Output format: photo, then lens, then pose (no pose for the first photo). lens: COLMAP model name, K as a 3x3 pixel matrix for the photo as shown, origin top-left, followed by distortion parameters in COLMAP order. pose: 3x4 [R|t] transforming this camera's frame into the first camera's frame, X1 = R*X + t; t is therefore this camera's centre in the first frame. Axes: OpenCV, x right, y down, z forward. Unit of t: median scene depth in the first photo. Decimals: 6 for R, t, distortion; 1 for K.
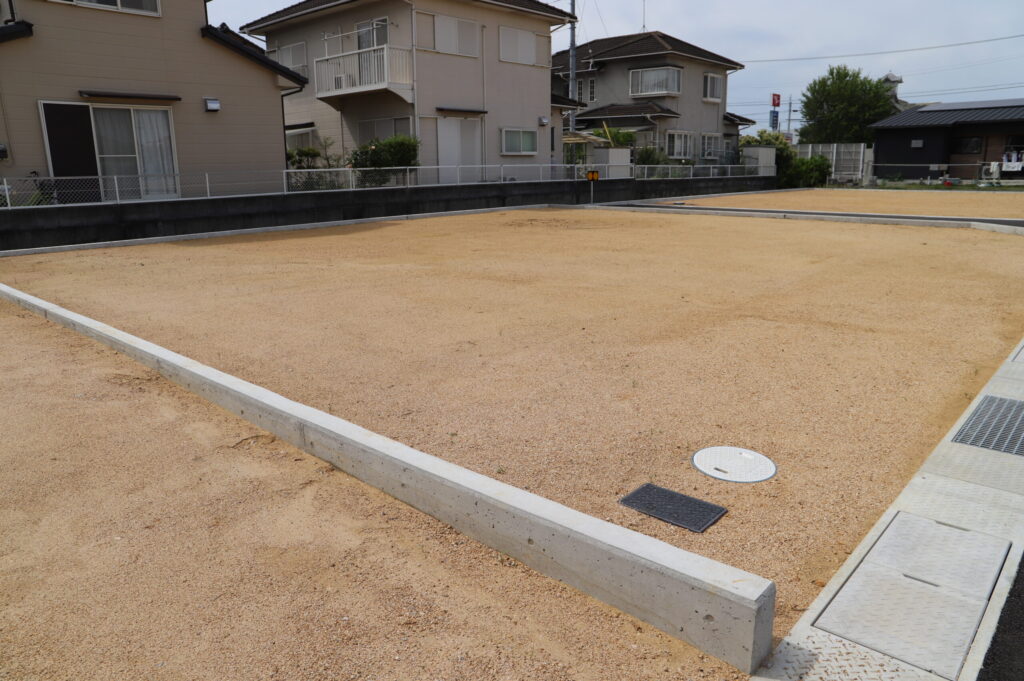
lens RADIAL K [[731.1, 0, 512.0], [0, 731.1, 340.5], [0, 0, 1]] dist [-0.132205, 0.124981]
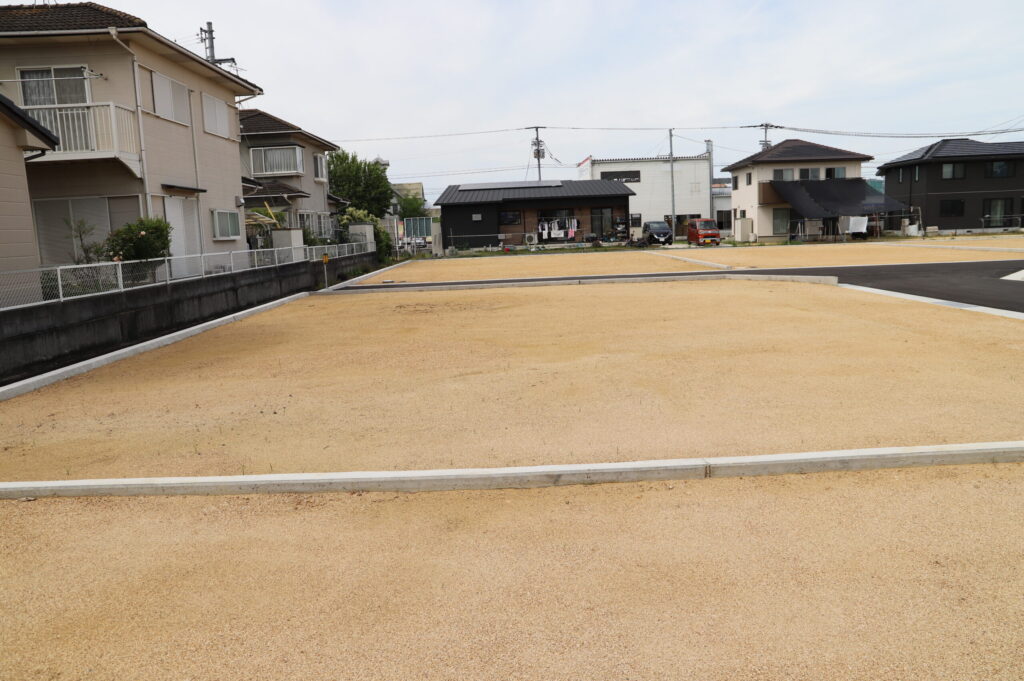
lens RADIAL K [[731.1, 0, 512.0], [0, 731.1, 340.5], [0, 0, 1]] dist [-0.132205, 0.124981]
pose [[0.743024, -0.118922, 0.658614, -0.300405], [0.188585, 0.981413, -0.035546, -0.042104], [-0.642146, 0.150616, 0.751640, 0.151056]]
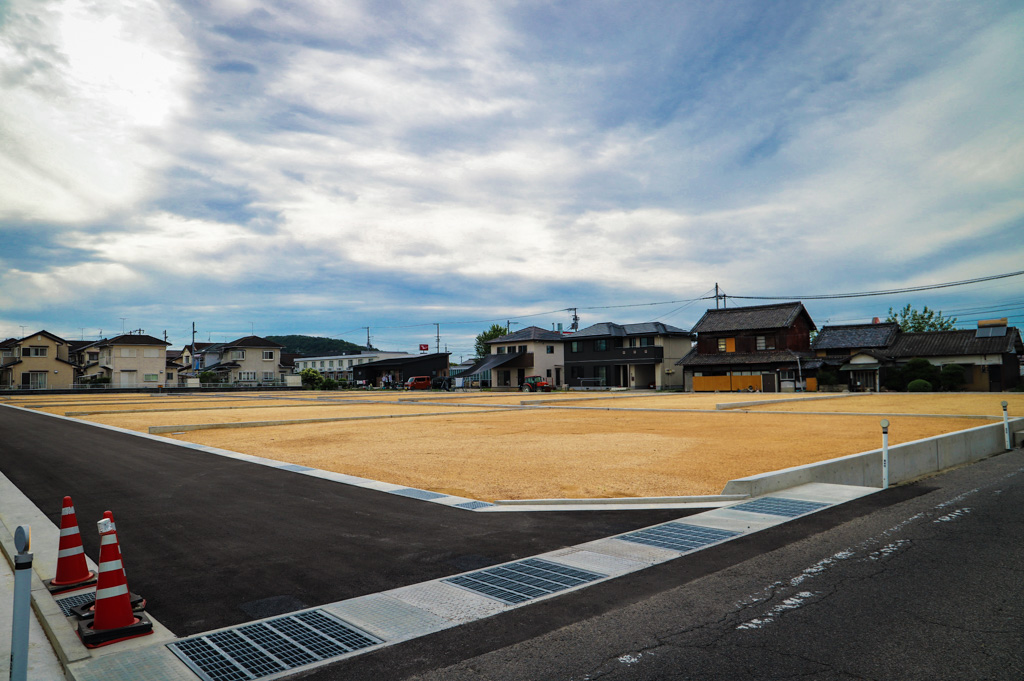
lens RADIAL K [[731.1, 0, 512.0], [0, 731.1, 340.5], [0, 0, 1]] dist [-0.132205, 0.124981]
pose [[0.991960, -0.007960, -0.126299, 2.282409], [-0.027979, 0.959527, -0.280223, 0.518354], [0.123418, 0.281504, 0.951590, -2.304718]]
